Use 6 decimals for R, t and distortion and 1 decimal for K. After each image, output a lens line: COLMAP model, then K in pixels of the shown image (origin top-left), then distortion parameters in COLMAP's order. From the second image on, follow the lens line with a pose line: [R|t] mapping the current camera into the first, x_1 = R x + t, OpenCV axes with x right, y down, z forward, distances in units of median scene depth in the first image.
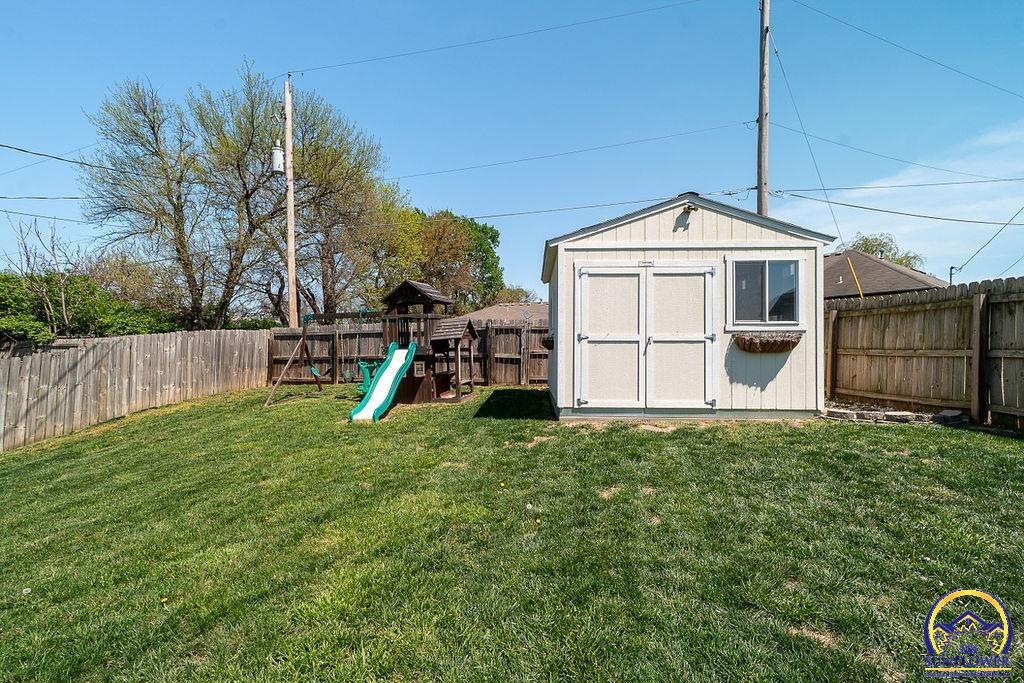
lens RADIAL K [[447.9, 0, 512.0], [0, 447.9, 341.5], [0, 0, 1]] dist [-0.000772, -0.000016]
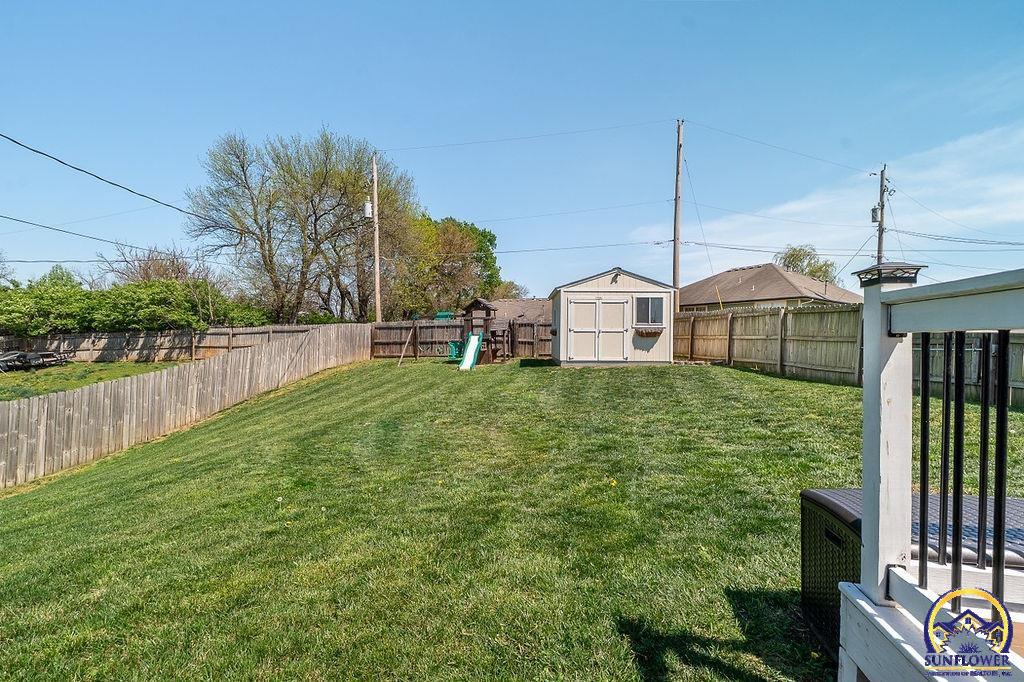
lens RADIAL K [[447.9, 0, 512.0], [0, 447.9, 341.0], [0, 0, 1]] dist [-0.000772, -0.000016]
pose [[0.999414, 0.002663, 0.034126, -0.119149], [-0.003424, 0.999746, 0.022261, -0.001612], [-0.034058, -0.022365, 0.999170, -0.683902]]
